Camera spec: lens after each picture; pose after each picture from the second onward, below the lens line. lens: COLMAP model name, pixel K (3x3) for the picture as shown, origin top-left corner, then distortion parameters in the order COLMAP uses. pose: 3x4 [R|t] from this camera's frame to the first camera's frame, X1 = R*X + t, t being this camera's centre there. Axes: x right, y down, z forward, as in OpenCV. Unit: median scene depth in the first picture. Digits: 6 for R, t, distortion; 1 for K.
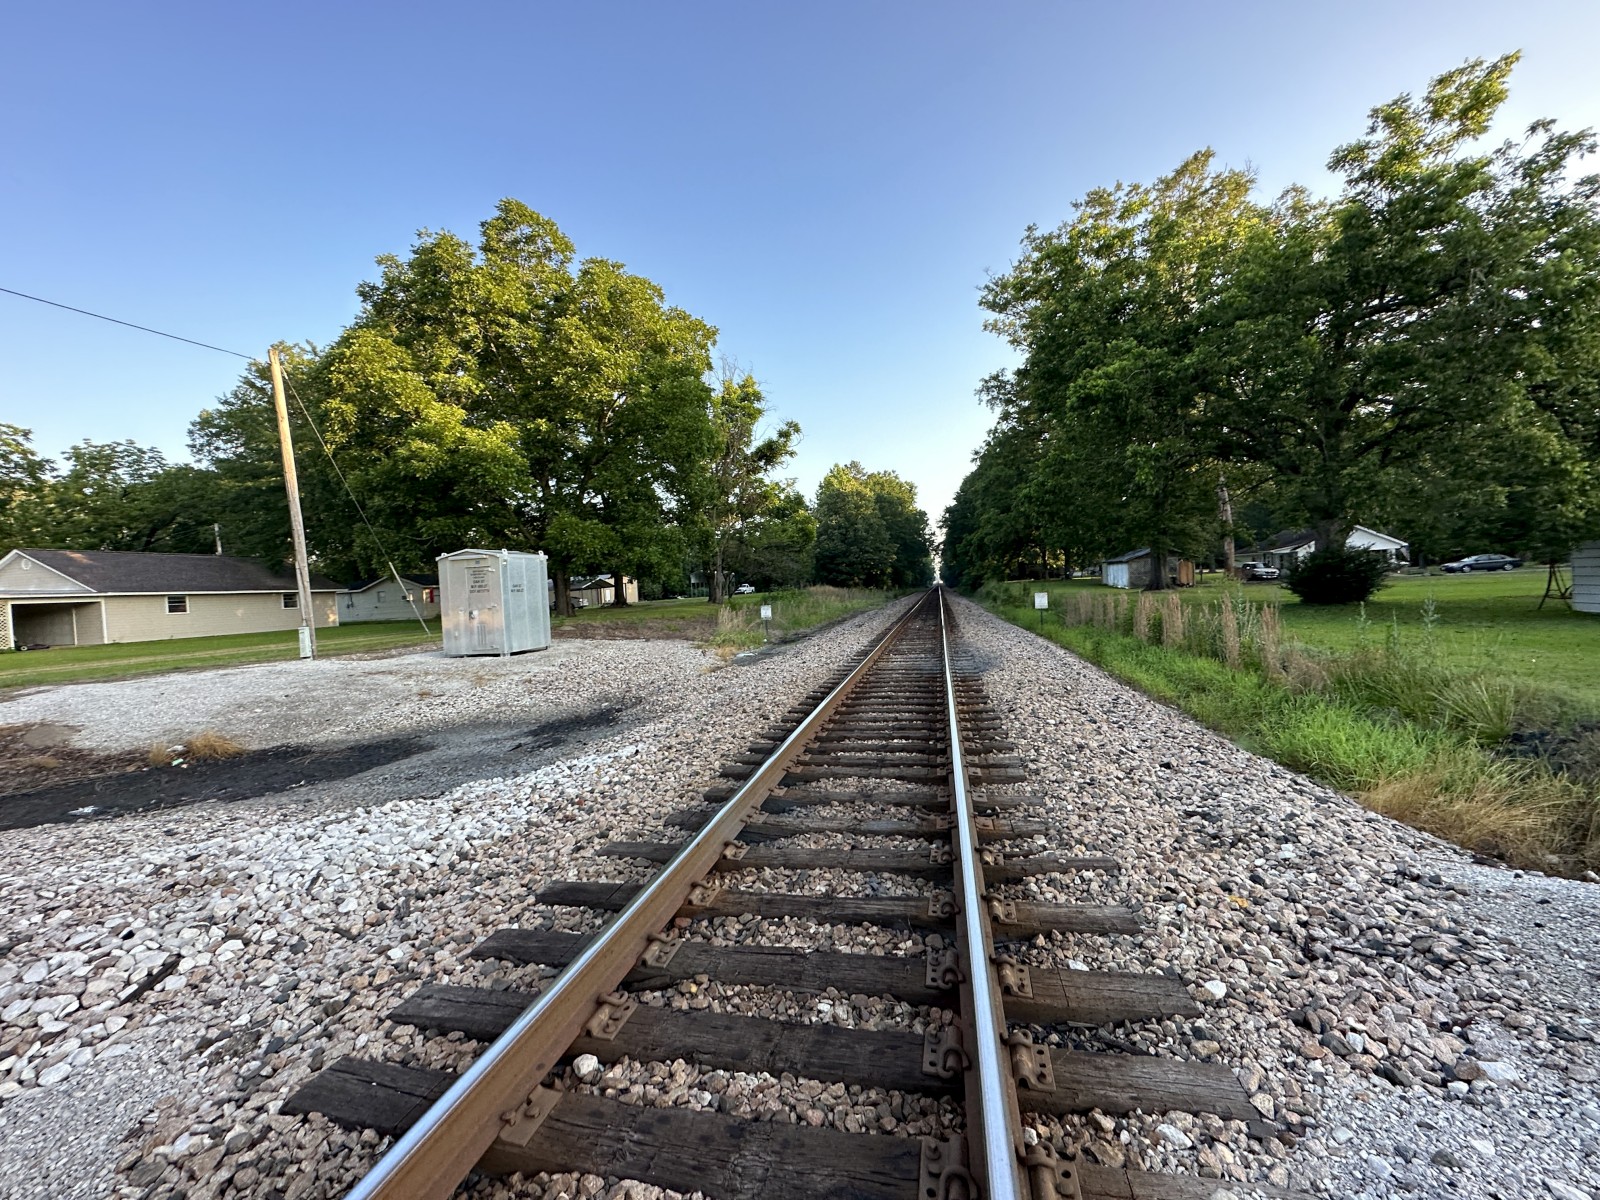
lens RADIAL K [[641.0, 0, 800.0], [0, 641.0, 600.0], [0, 0, 1]] dist [0.000743, 0.000470]
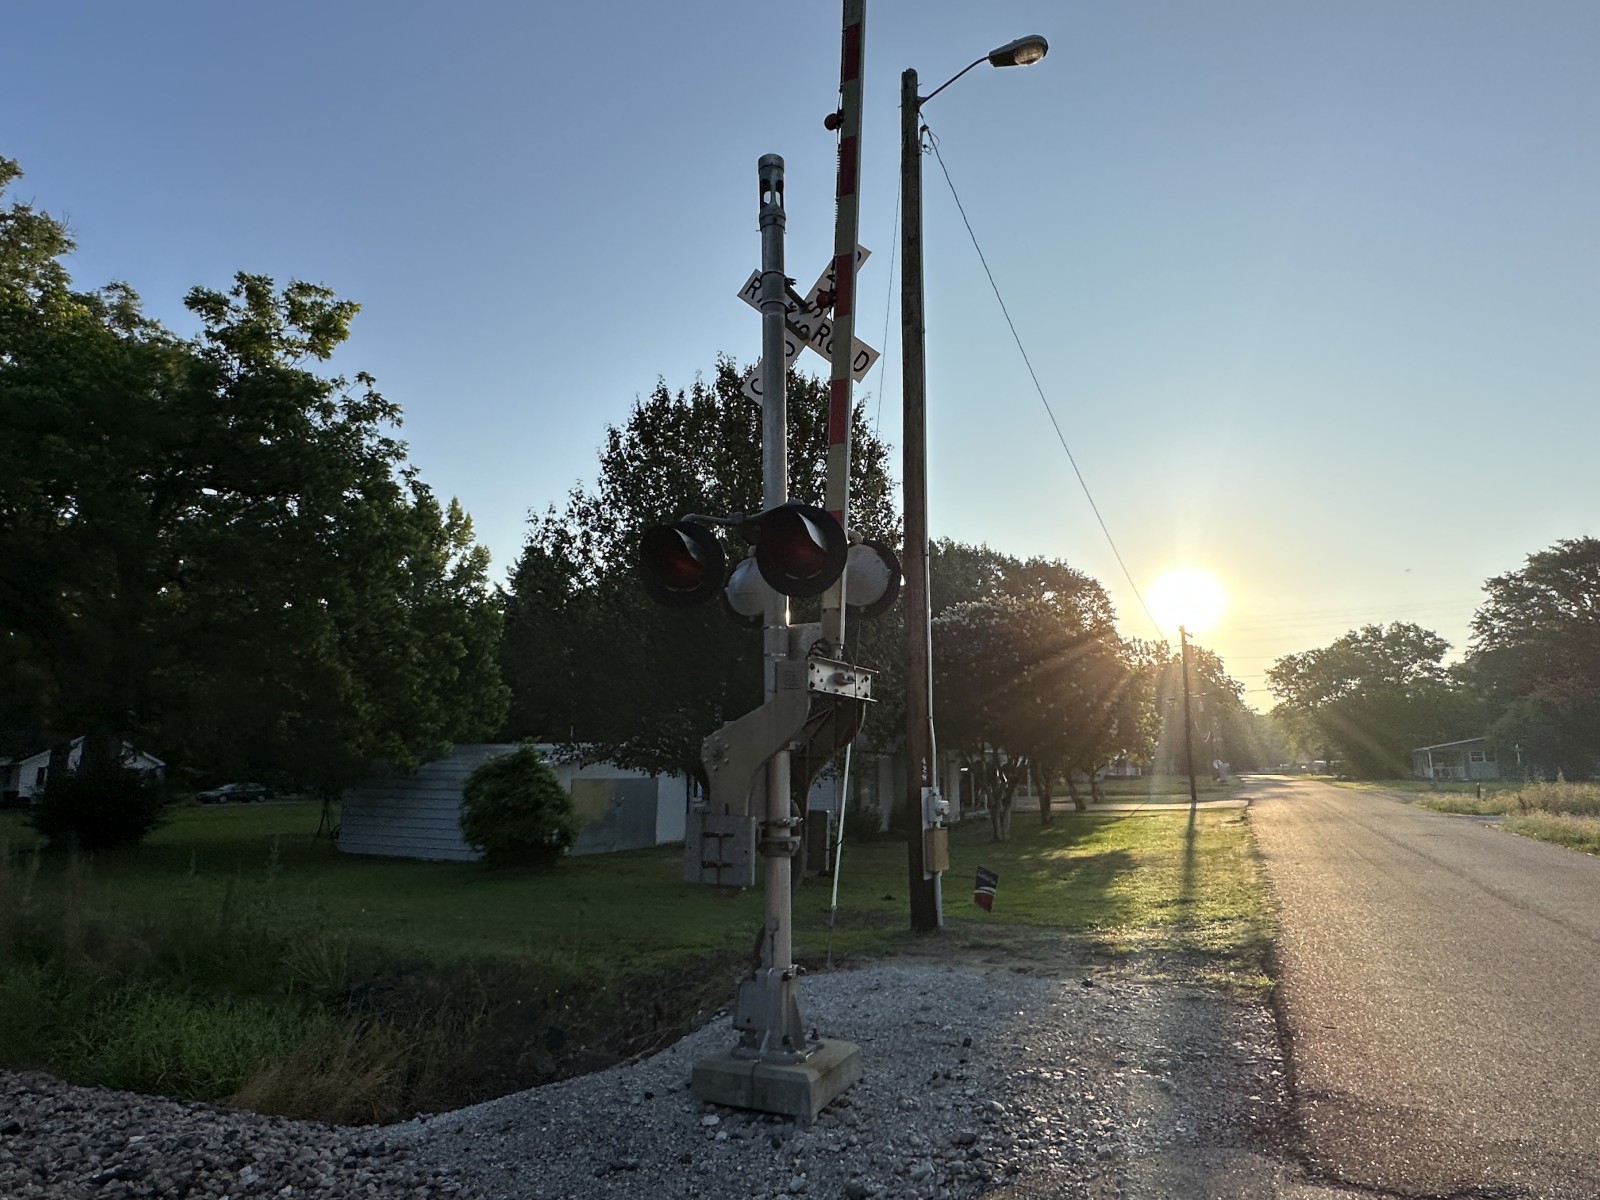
lens RADIAL K [[950.0, 0, 818.0], [0, 950.0, 601.0], [0, 0, 1]] dist [-0.007276, -0.000968]
pose [[0.197793, 0.223627, 0.954395, -0.106476], [0.014802, 0.972837, -0.231016, -0.010228], [-0.980132, 0.059820, 0.189110, -0.001682]]
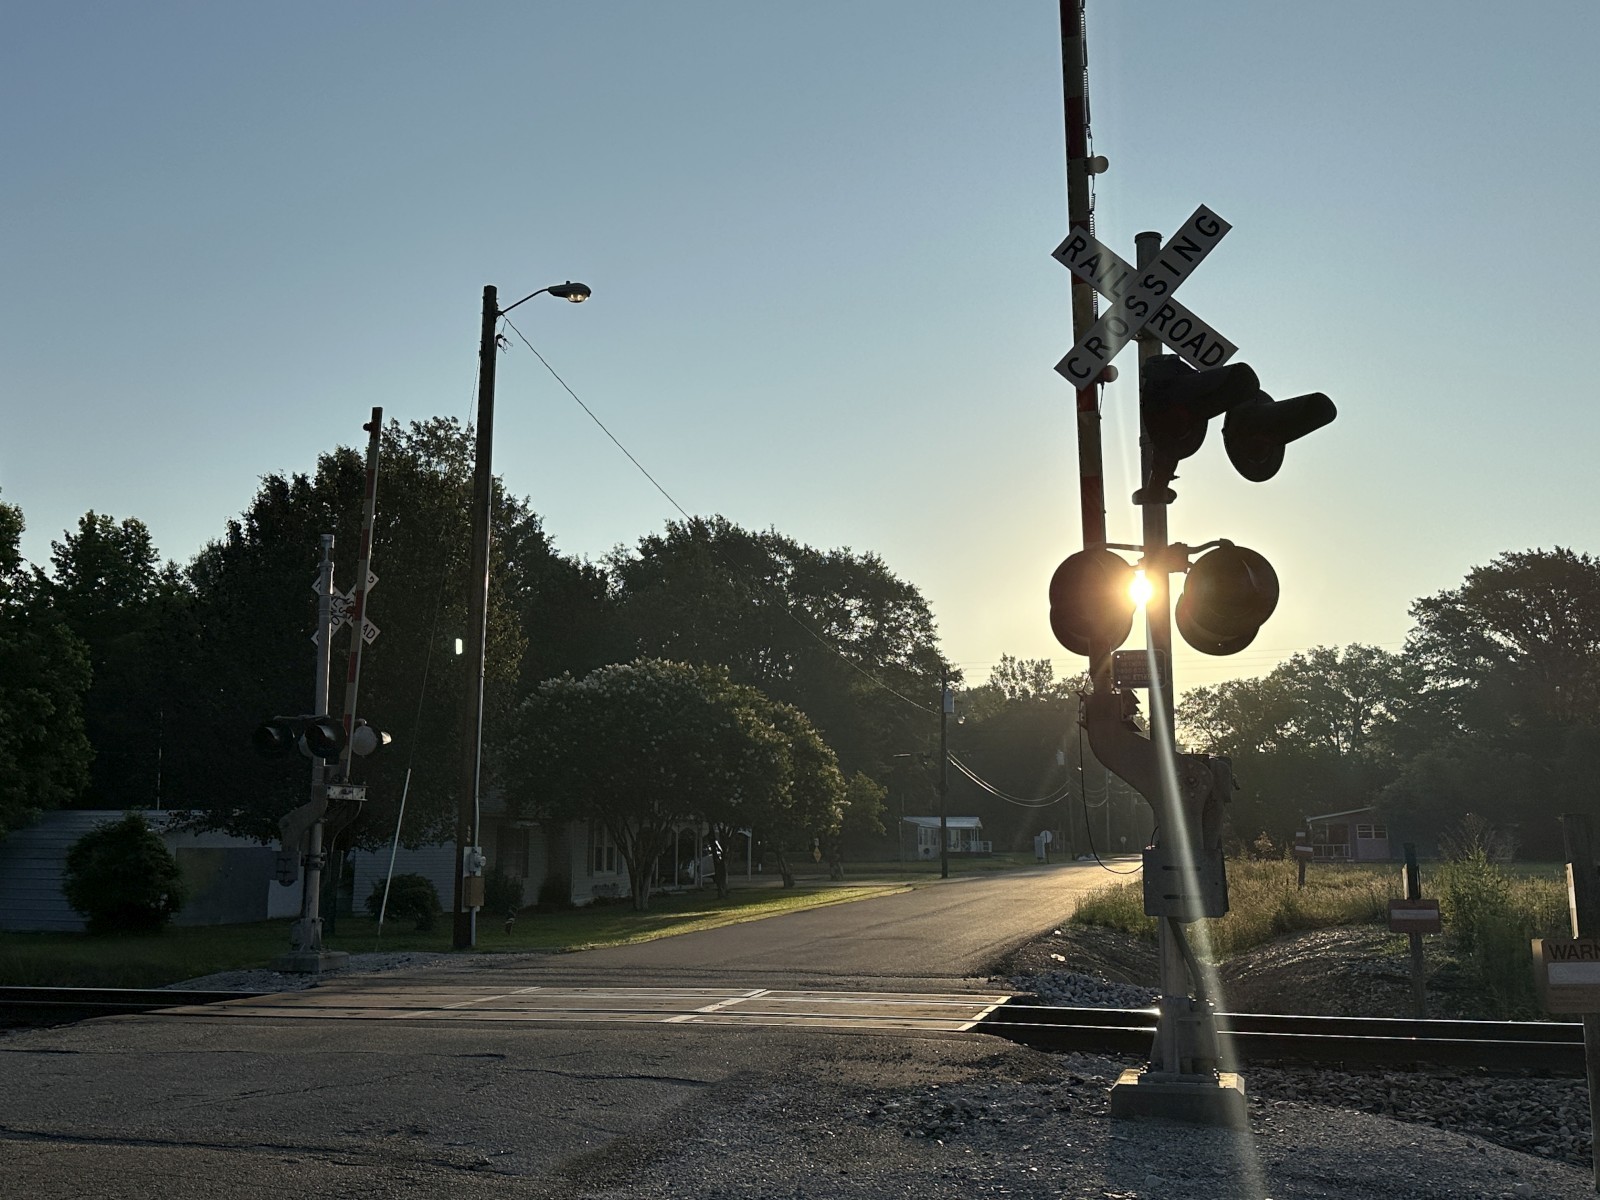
lens RADIAL K [[1499.5, 0, 805.5], [0, 1499.5, 606.6], [0, 0, 1]] dist [0.175832, -0.356593]
pose [[0.038949, 0.208053, 0.977342, -0.947313], [0.020100, 0.977723, -0.208936, 0.053557], [-0.999039, 0.027783, 0.033899, -0.341906]]
